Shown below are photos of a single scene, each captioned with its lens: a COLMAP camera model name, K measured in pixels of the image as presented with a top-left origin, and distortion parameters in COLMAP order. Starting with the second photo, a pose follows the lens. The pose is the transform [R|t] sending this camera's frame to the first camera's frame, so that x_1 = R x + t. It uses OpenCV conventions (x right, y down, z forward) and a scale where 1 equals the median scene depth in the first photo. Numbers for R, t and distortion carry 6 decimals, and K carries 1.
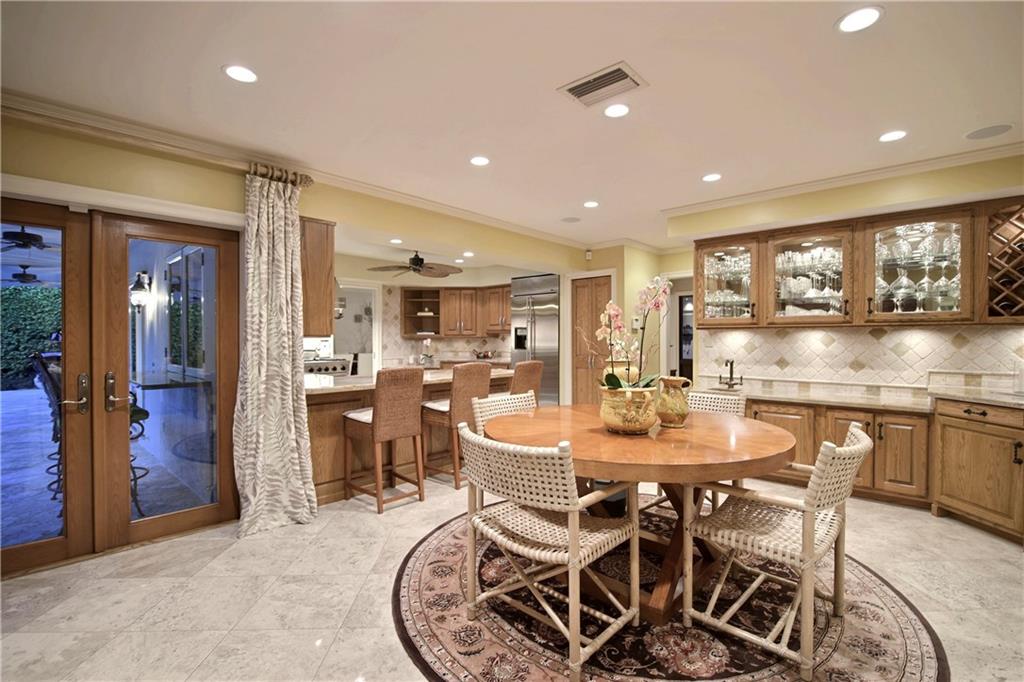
lens RADIAL K [[467.6, 0, 507.6], [0, 467.6, 342.1], [0, 0, 1]] dist [-0.002059, 0.000060]
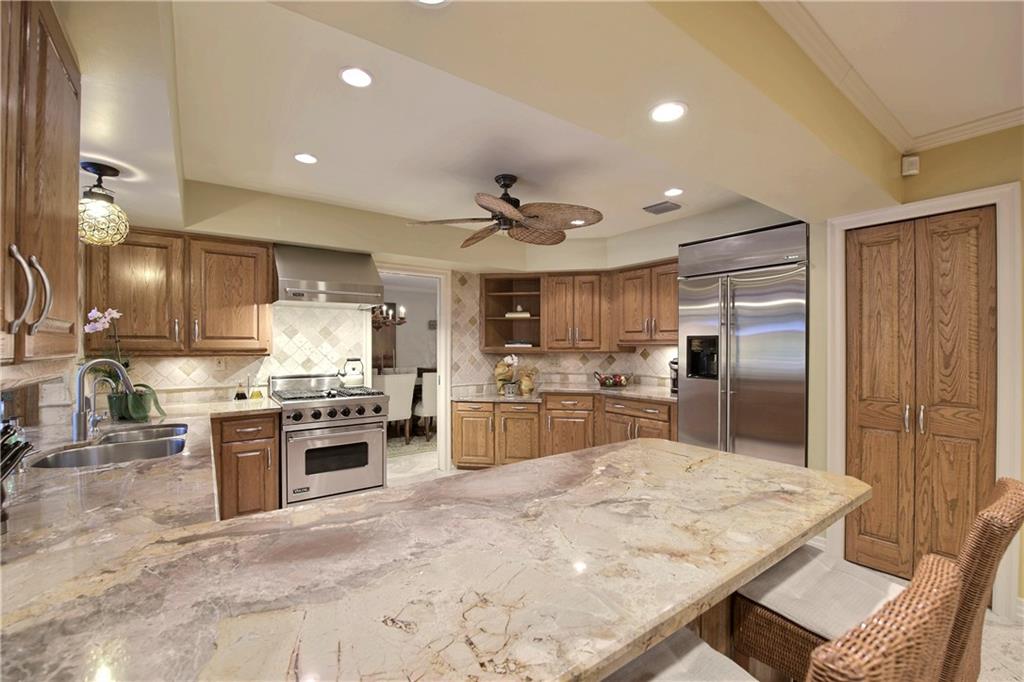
lens RADIAL K [[440.1, 0, 502.2], [0, 440.1, 345.7], [0, 0, 1]] dist [-0.002265, 0.000018]
pose [[0.982427, 0.000021, -0.186649, -0.086047], [-0.001003, 0.999986, -0.005166, -0.015864], [0.186647, 0.005262, 0.982413, 0.414539]]
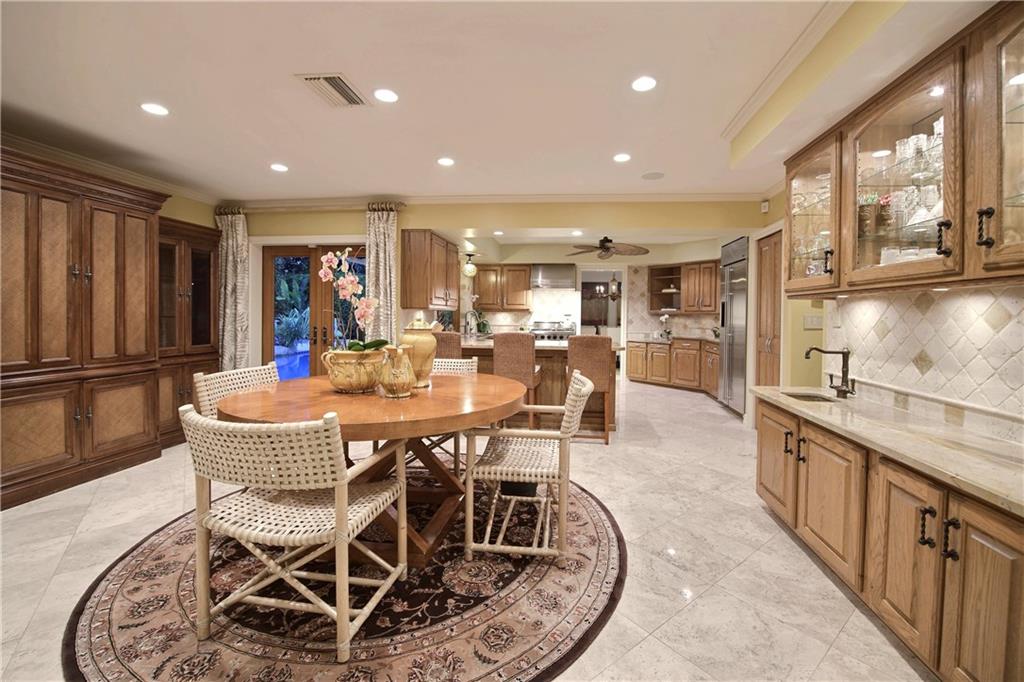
lens RADIAL K [[417.9, 0, 528.4], [0, 417.9, 319.0], [0, 0, 1]] dist [-0.003867, -0.000330]
pose [[0.607660, 0.015609, -0.794044, 0.368407], [-0.018581, 0.999813, 0.005434, 0.002330], [0.793980, 0.011452, 0.607836, 0.209247]]
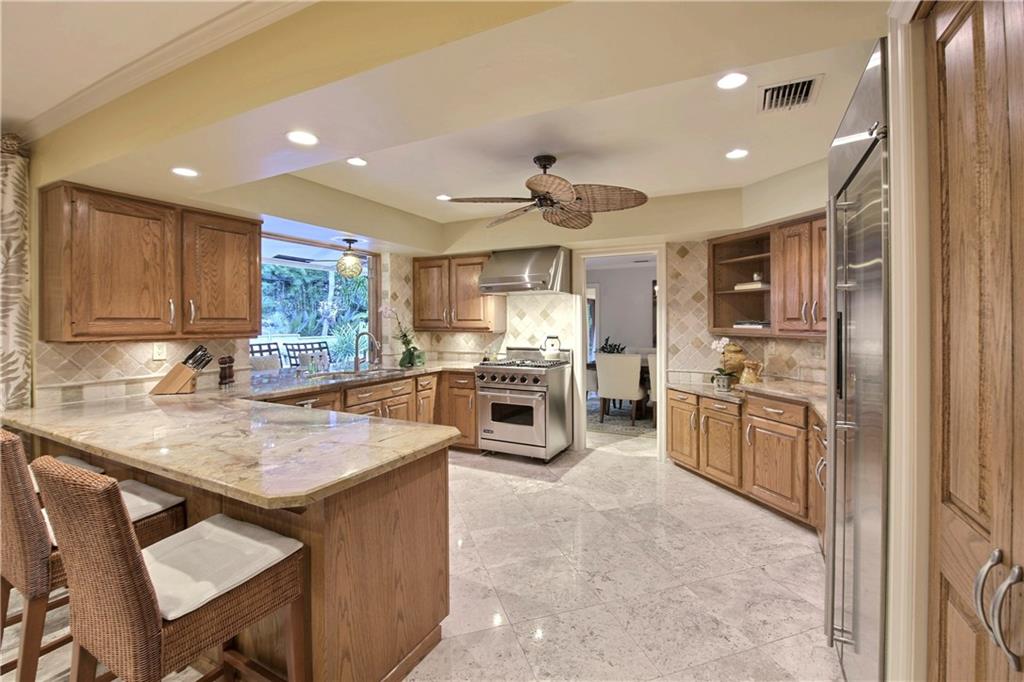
lens RADIAL K [[440.1, 0, 506.4], [0, 440.1, 320.2], [0, 0, 1]] dist [-0.002265, 0.000018]
pose [[0.282308, -0.000009, -0.959324, 0.194994], [-0.003997, 0.999991, -0.001186, -0.024352], [0.959316, 0.004169, 0.282305, 0.643802]]
